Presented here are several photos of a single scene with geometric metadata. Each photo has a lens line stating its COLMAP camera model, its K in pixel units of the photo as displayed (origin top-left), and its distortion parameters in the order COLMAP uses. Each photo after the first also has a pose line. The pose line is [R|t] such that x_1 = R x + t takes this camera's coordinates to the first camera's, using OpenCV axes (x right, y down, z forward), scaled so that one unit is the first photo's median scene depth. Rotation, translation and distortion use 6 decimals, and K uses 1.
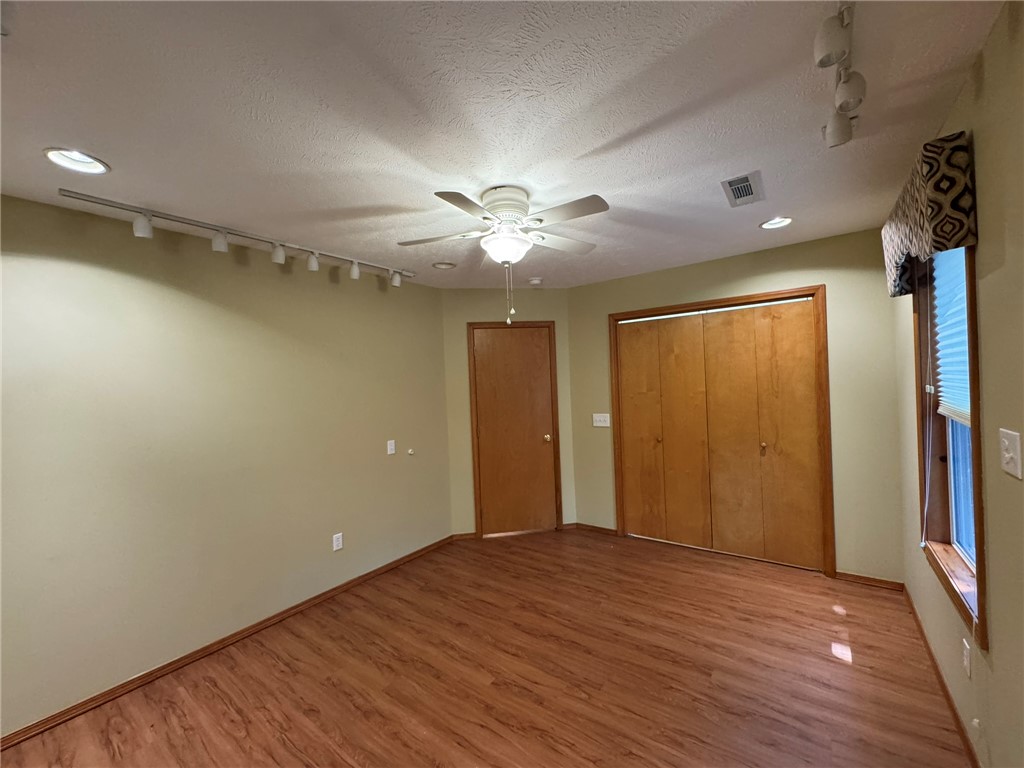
lens RADIAL K [[408.4, 0, 510.6], [0, 408.4, 383.1], [0, 0, 1]] dist [-0.001522, 0.000080]
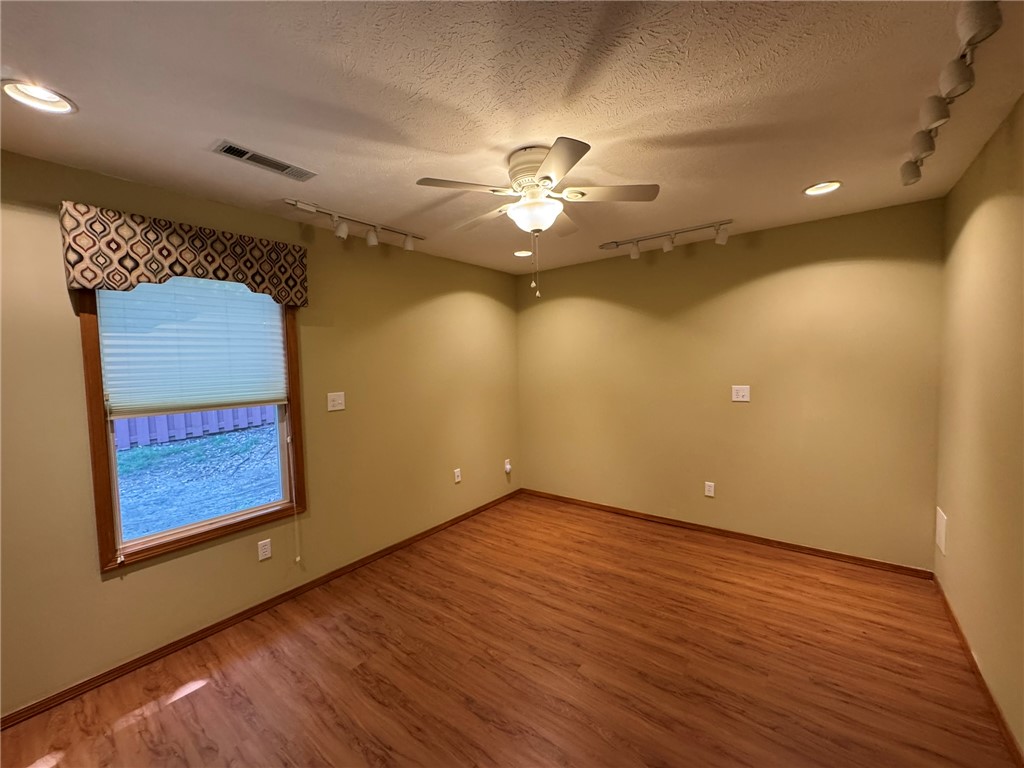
lens RADIAL K [[408.4, 0, 510.6], [0, 408.4, 383.1], [0, 0, 1]] dist [-0.001522, 0.000080]
pose [[-0.997446, 0.069021, 0.018377, 0.055665], [0.069877, 0.996256, 0.050906, -0.000329], [-0.014794, 0.052060, -0.998534, 1.976737]]
